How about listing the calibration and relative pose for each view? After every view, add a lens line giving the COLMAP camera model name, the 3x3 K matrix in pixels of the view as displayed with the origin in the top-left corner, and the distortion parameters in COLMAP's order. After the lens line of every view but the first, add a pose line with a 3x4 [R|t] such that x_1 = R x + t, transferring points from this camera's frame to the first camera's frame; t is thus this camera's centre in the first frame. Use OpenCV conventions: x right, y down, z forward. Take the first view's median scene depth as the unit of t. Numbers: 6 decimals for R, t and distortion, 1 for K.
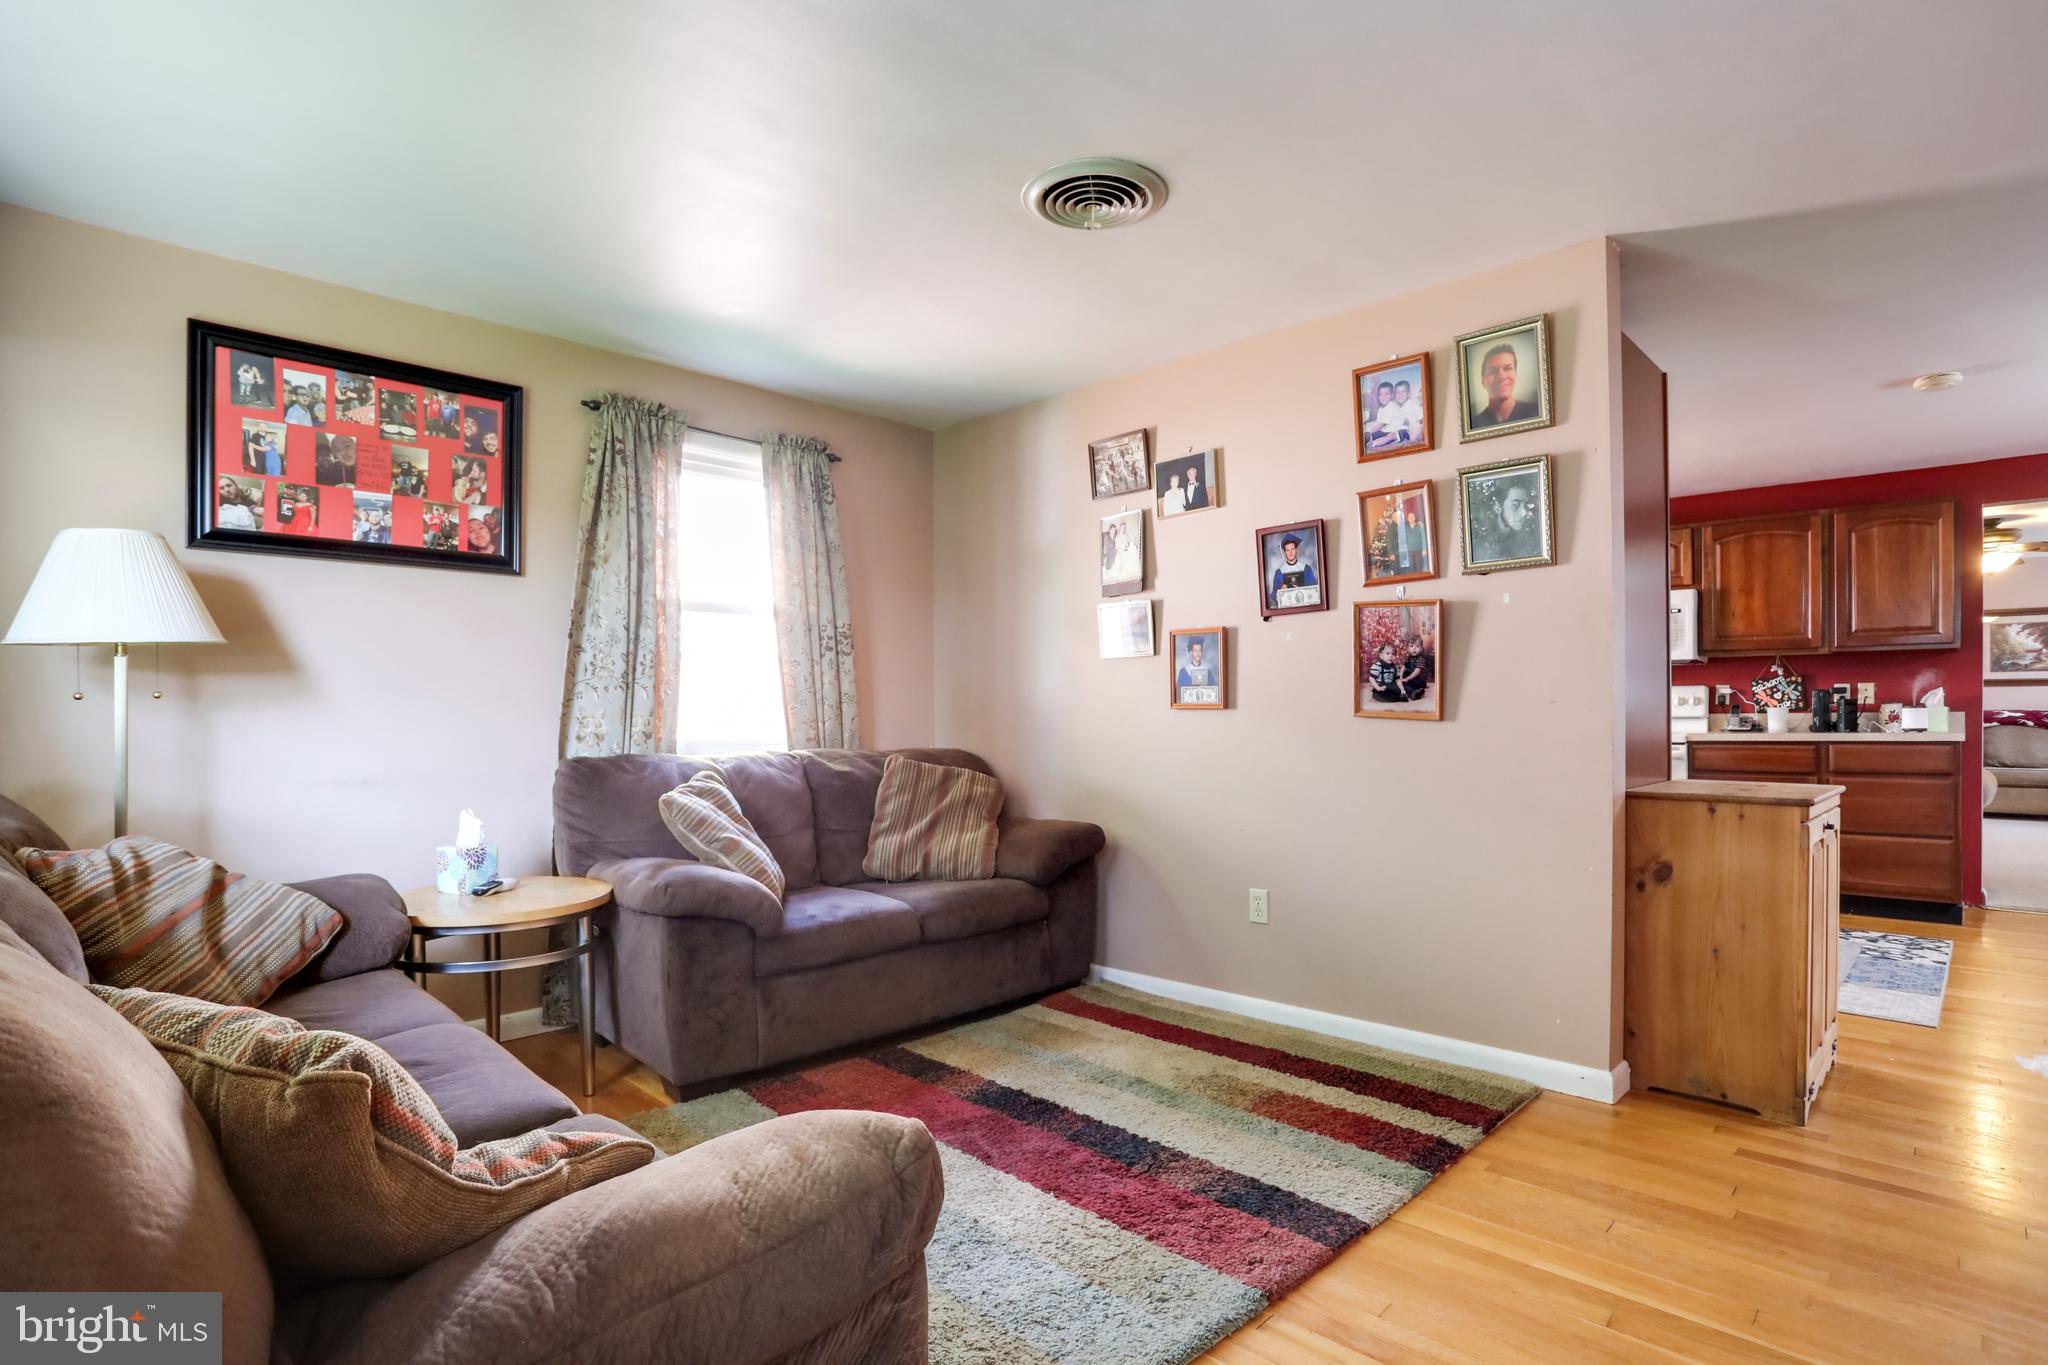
lens RADIAL K [[1017.8, 0, 1030.3], [0, 1017.8, 700.0], [0, 0, 1]] dist [-0.059897, 0.025050]
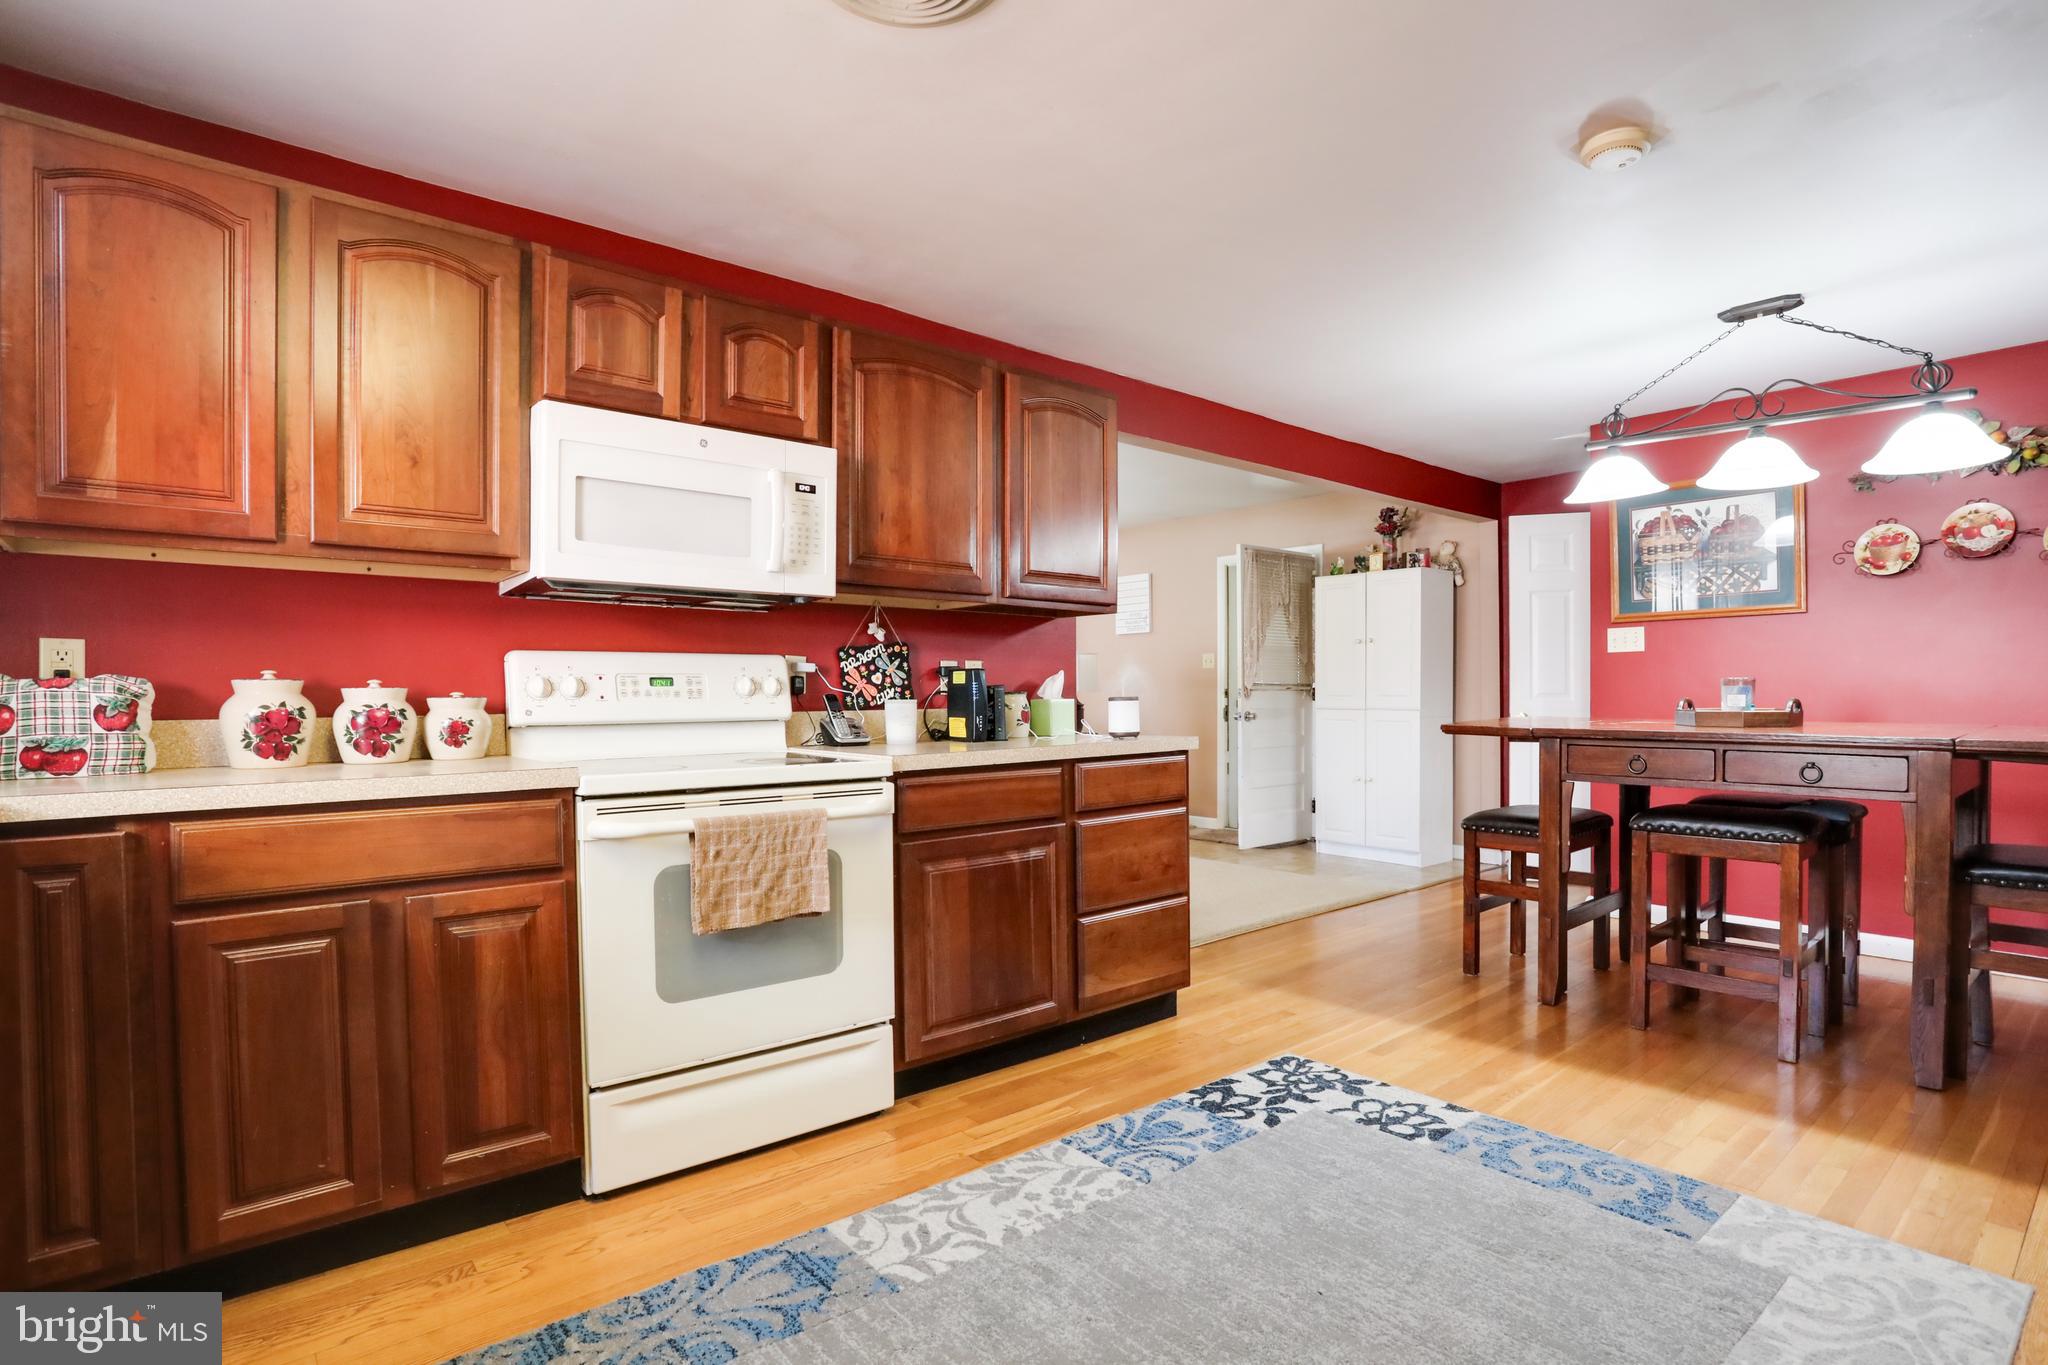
lens RADIAL K [[1017.8, 0, 1030.3], [0, 1017.8, 700.0], [0, 0, 1]] dist [-0.059897, 0.025050]
pose [[0.100257, 0.001387, 0.994961, 0.332642], [-0.003601, 0.999993, -0.001031, 0.012858], [-0.994955, -0.003480, 0.100261, 1.420503]]
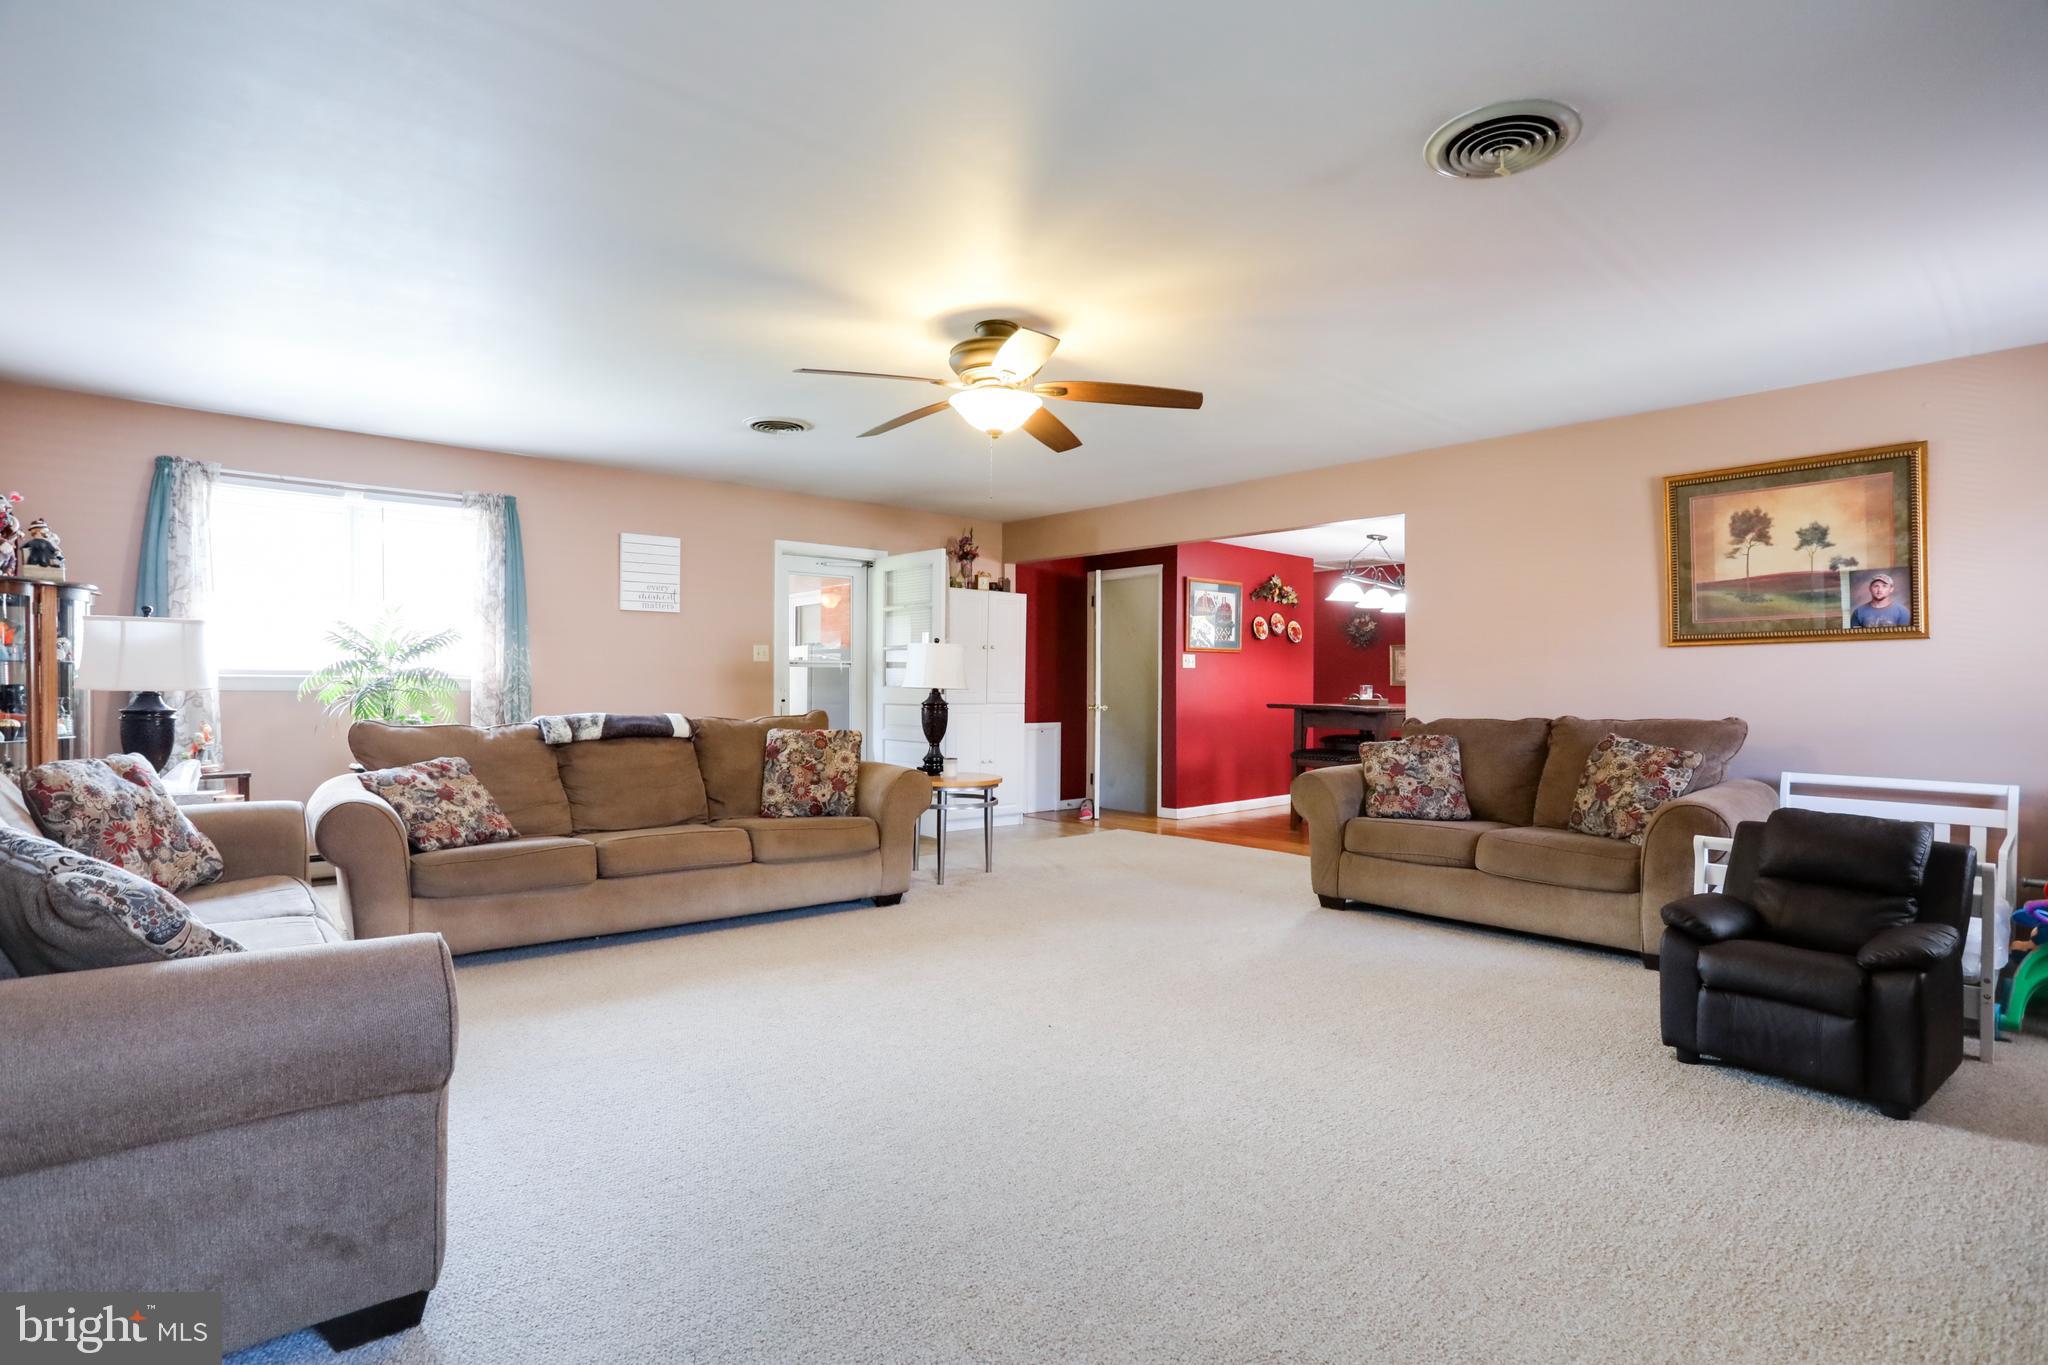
lens RADIAL K [[1017.8, 0, 1030.3], [0, 1017.8, 700.0], [0, 0, 1]] dist [-0.059897, 0.025050]
pose [[-0.997809, 0.006268, 0.065865, 1.984630], [0.006329, 0.999980, 0.000717, 0.015670], [-0.065860, 0.001132, -0.997828, 3.233255]]
